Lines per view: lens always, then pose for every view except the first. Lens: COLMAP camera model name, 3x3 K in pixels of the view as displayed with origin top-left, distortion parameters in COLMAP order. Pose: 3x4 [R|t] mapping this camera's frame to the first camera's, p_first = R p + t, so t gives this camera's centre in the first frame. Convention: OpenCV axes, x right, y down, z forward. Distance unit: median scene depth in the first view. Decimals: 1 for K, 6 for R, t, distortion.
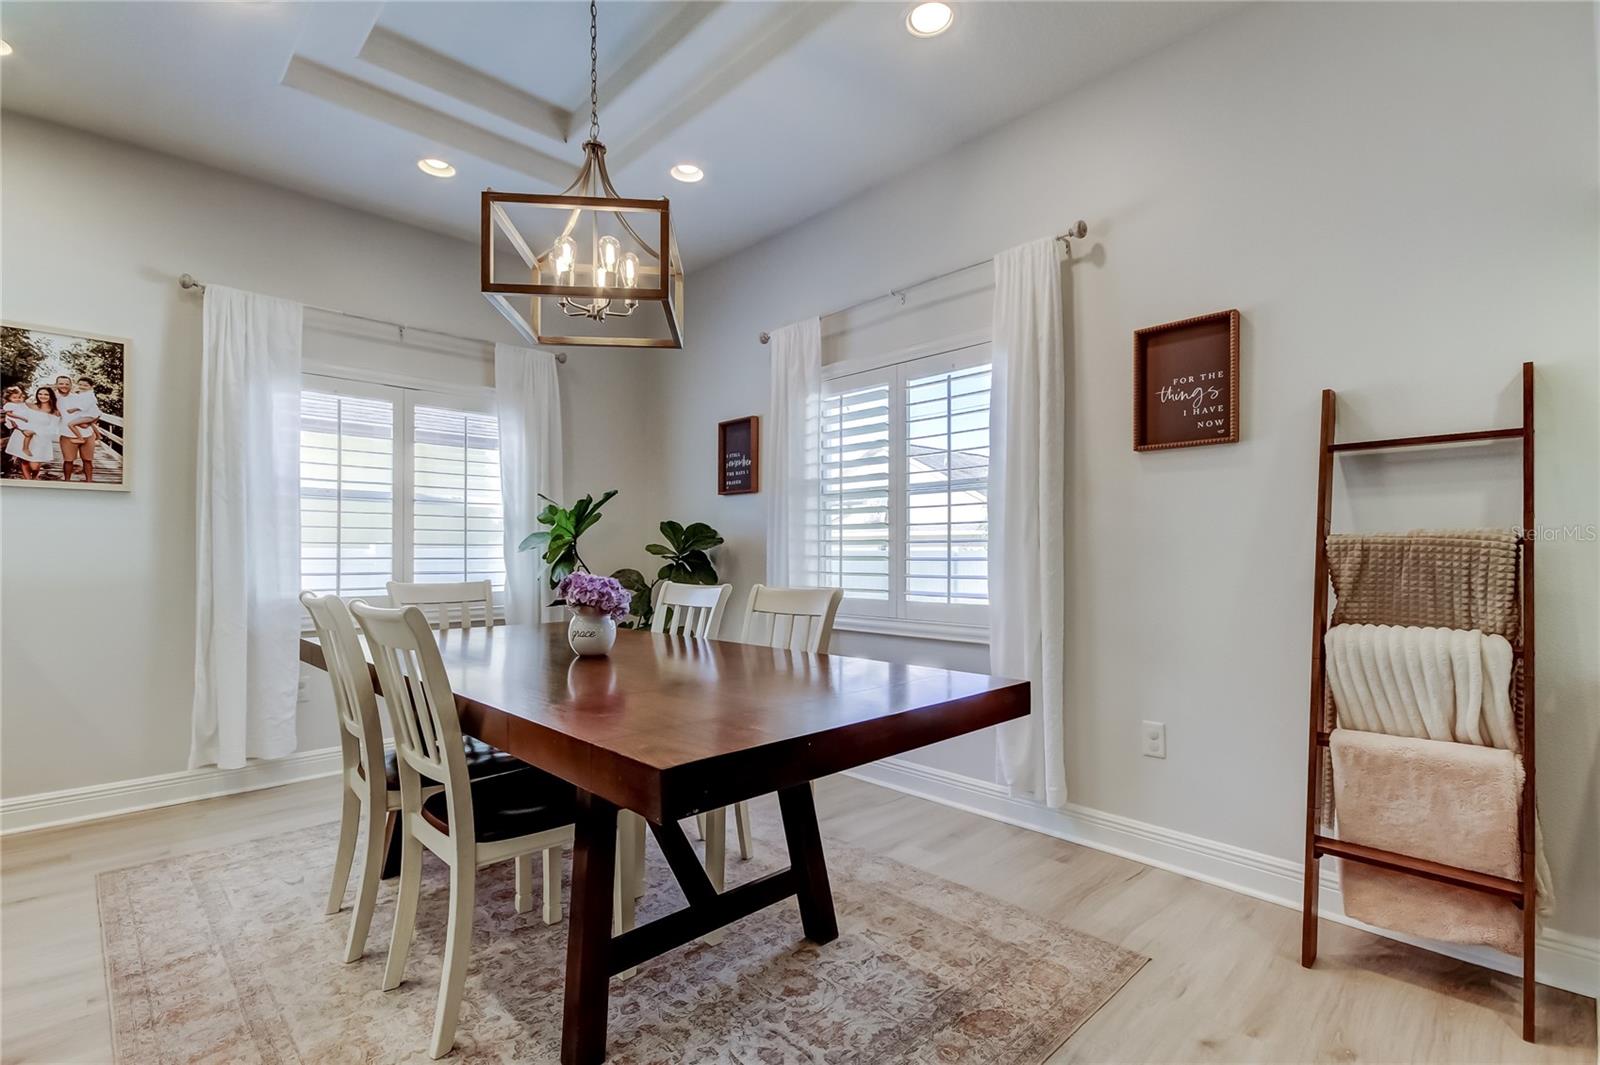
lens RADIAL K [[739.1, 0, 823.4], [0, 739.1, 548.0], [0, 0, 1]] dist [0.014138, 0.000254]
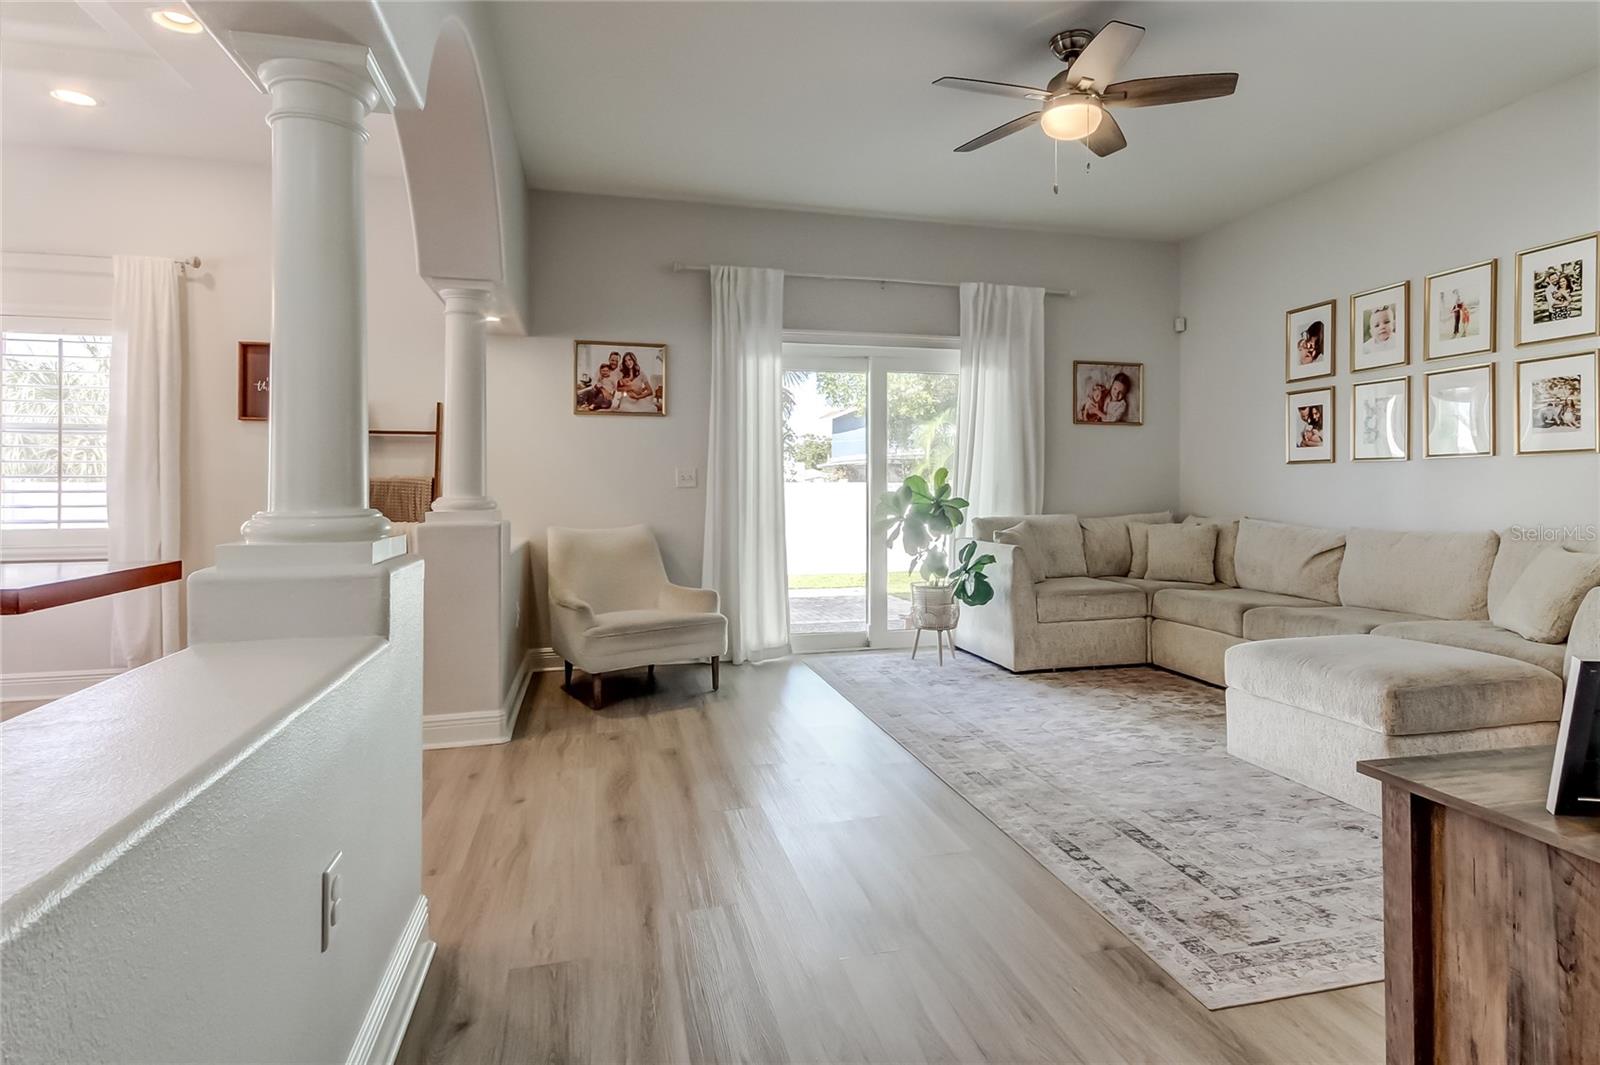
lens RADIAL K [[823.7, 0, 807.0], [0, 823.7, 488.6], [0, 0, 1]] dist [0.017630, 0.000343]
pose [[0.504745, 0.002298, 0.863266, -0.359689], [-0.005605, 0.999984, 0.000616, 0.002187], [-0.863250, -0.005150, 0.504750, -0.674614]]
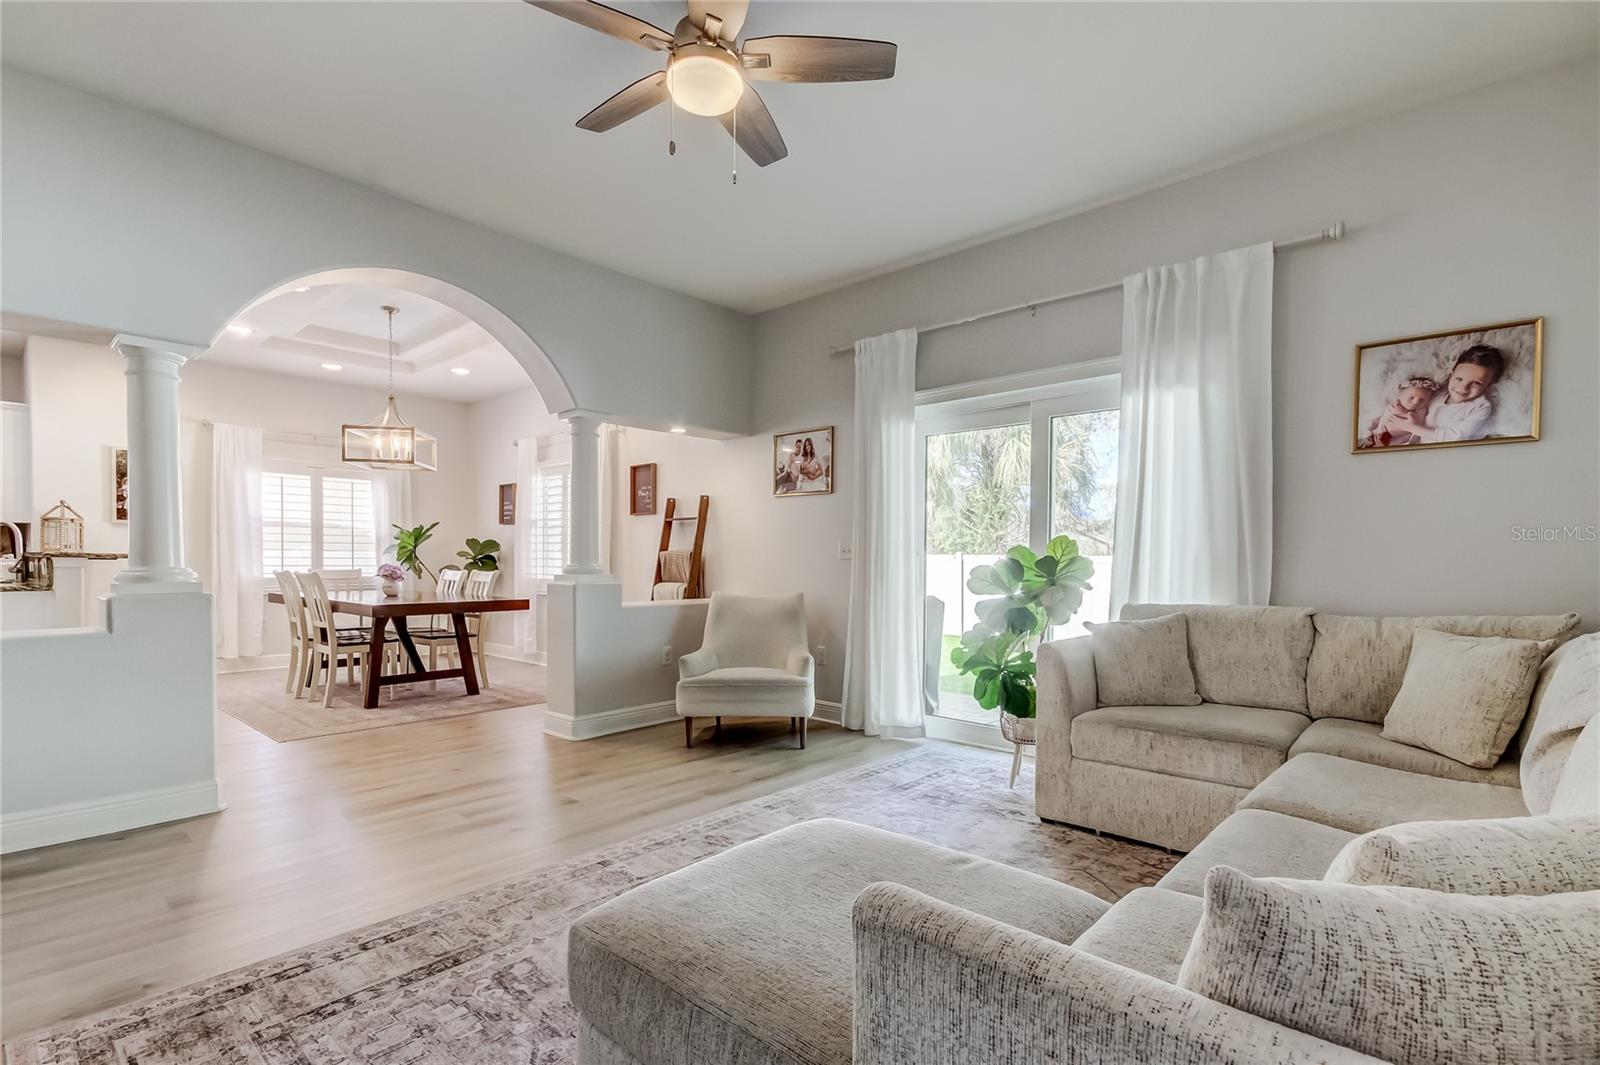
lens RADIAL K [[740.6, 0, 829.5], [0, 740.6, 573.3], [0, 0, 1]] dist [0.014680, 0.000032]
pose [[0.997275, 0.004510, 0.073630, 0.686962], [-0.006634, 0.999568, 0.028627, -0.010646], [-0.073469, -0.029038, 0.996875, -1.147293]]
